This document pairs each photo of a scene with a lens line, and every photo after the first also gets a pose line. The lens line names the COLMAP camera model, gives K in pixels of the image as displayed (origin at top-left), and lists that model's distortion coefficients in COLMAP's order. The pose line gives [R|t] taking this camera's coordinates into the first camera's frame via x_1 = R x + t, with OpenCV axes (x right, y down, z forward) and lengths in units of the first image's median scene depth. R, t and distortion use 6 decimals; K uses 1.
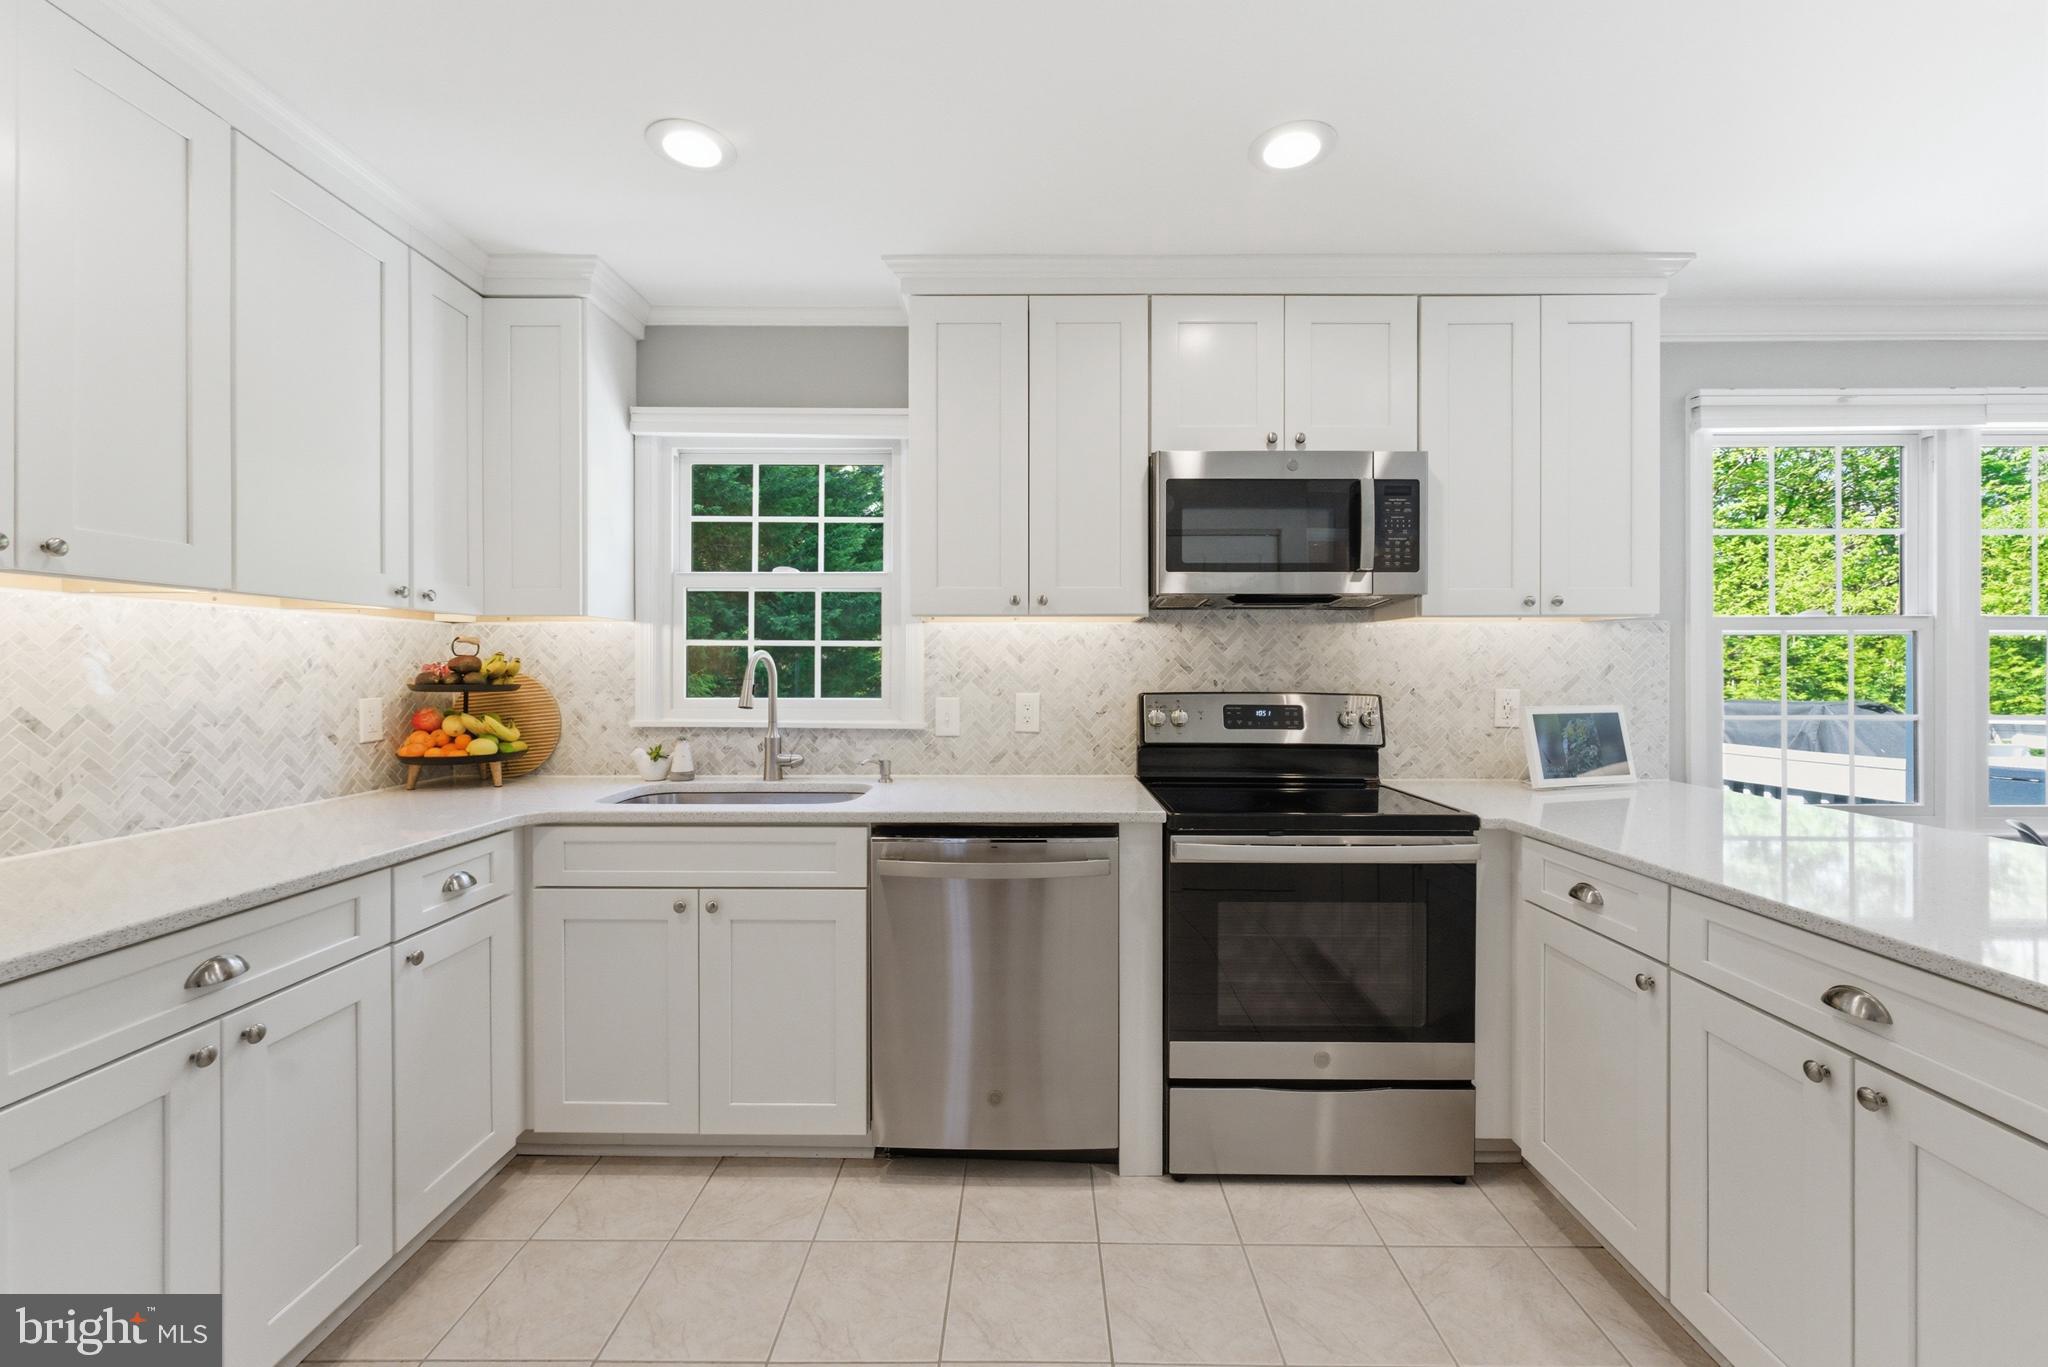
lens RADIAL K [[829.4, 0, 1028.3], [0, 829.4, 672.3], [0, 0, 1]] dist [-0.002569, 0.000345]
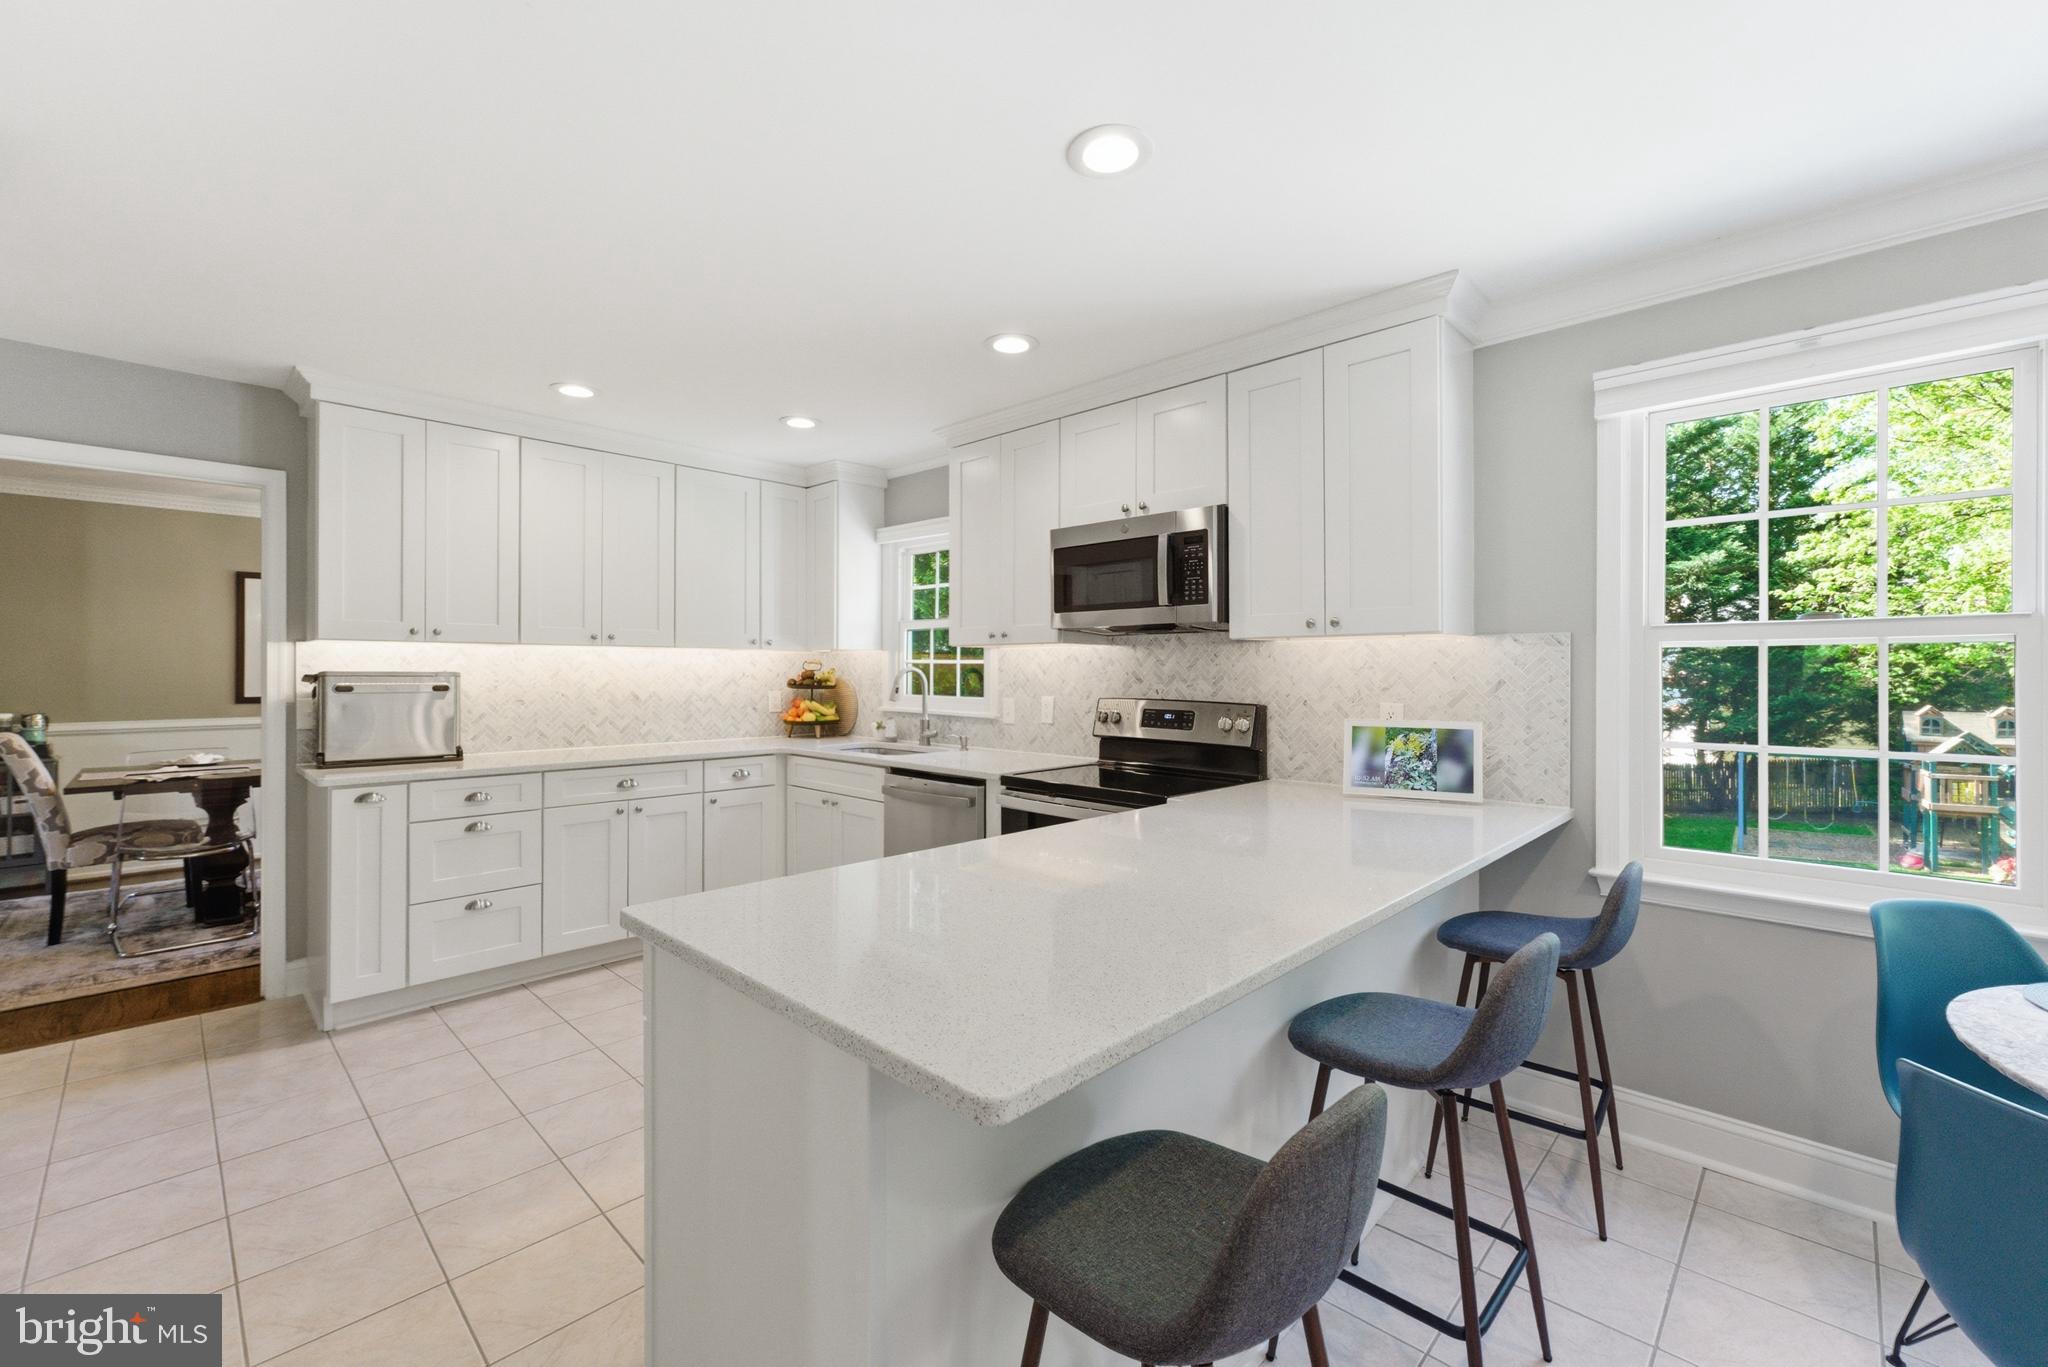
lens RADIAL K [[843.1, 0, 1030.3], [0, 843.1, 673.3], [0, 0, 1]] dist [-0.001601, 0.000196]
pose [[0.725569, 0.003853, -0.688138, 1.051668], [-0.005785, 0.999983, -0.000502, -0.014837], [0.688125, 0.004345, 0.725579, -0.081874]]
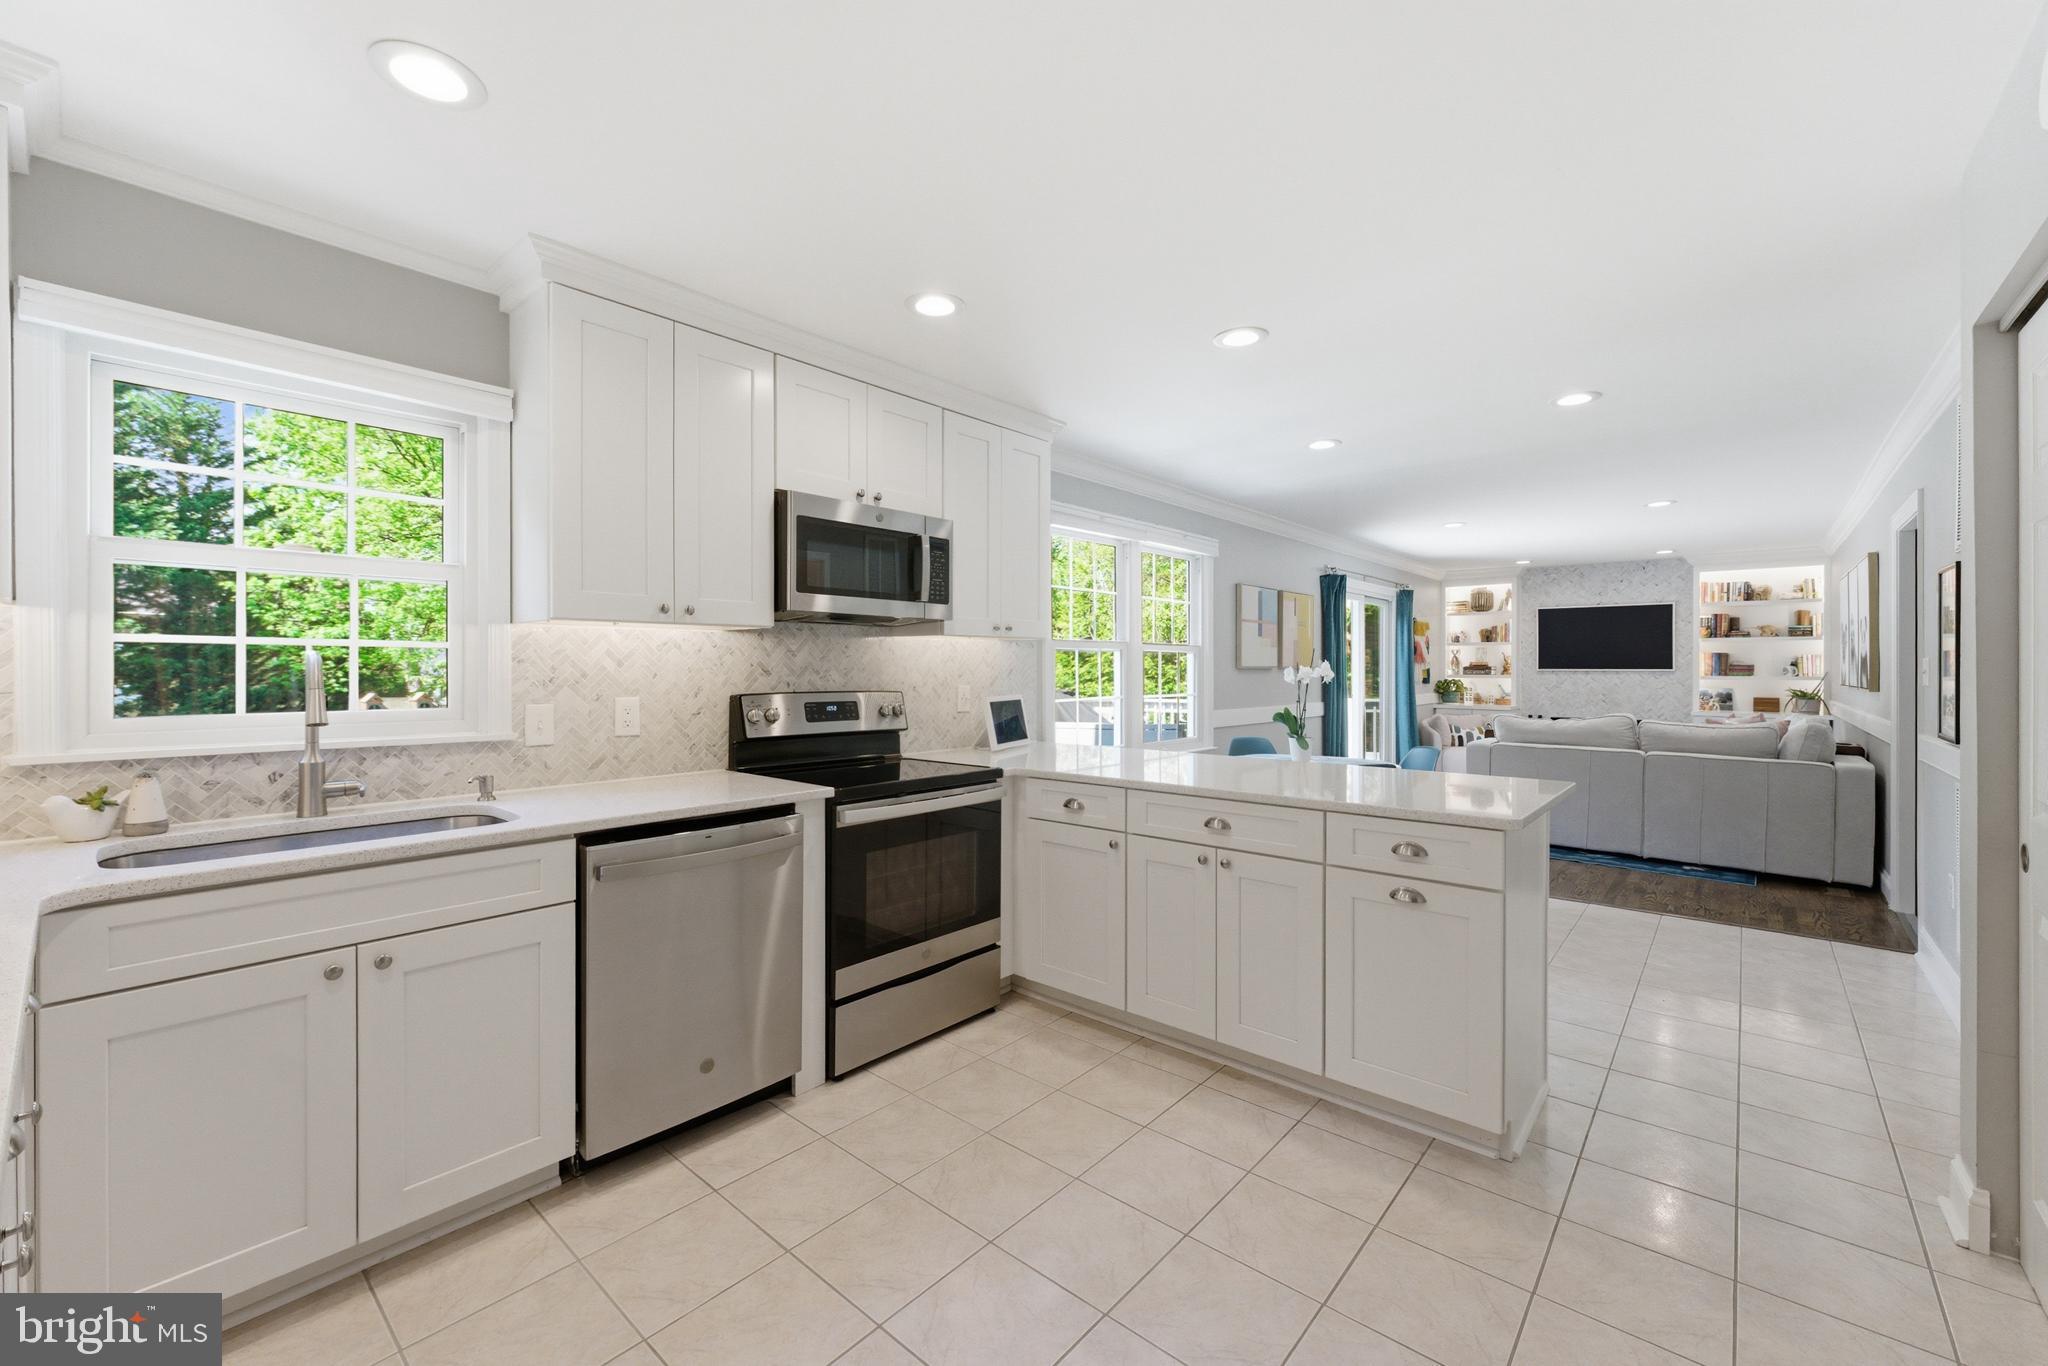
lens RADIAL K [[829.4, 0, 1028.3], [0, 829.4, 671.8], [0, 0, 1]] dist [-0.002569, 0.000345]
pose [[0.650760, -0.004094, 0.759273, -0.483715], [0.003333, 0.999991, 0.002535, -0.007551], [-0.759277, 0.000882, 0.650768, -0.030846]]
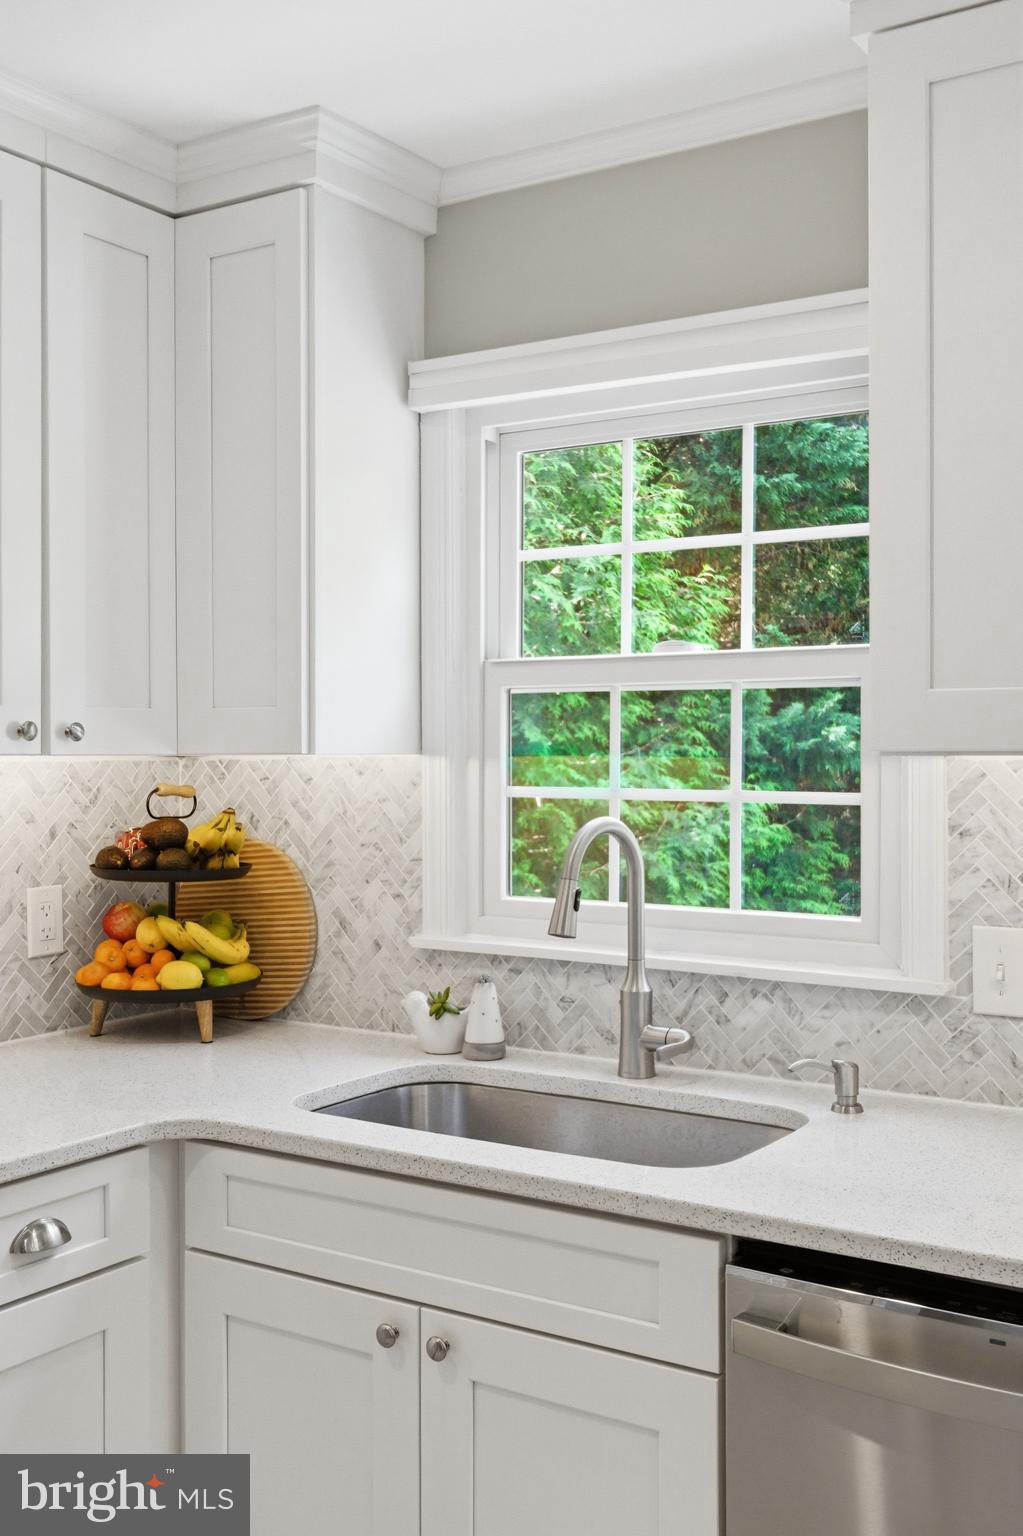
lens RADIAL K [[1562.6, 0, 512.9], [0, 1562.6, 754.7], [0, 0, 1]] dist [0.000800, 0.008919]
pose [[0.840203, -0.001071, -0.542271, 0.143219], [-0.000235, 0.999997, -0.002339, -0.063006], [0.542272, 0.002093, 0.840200, 0.182430]]
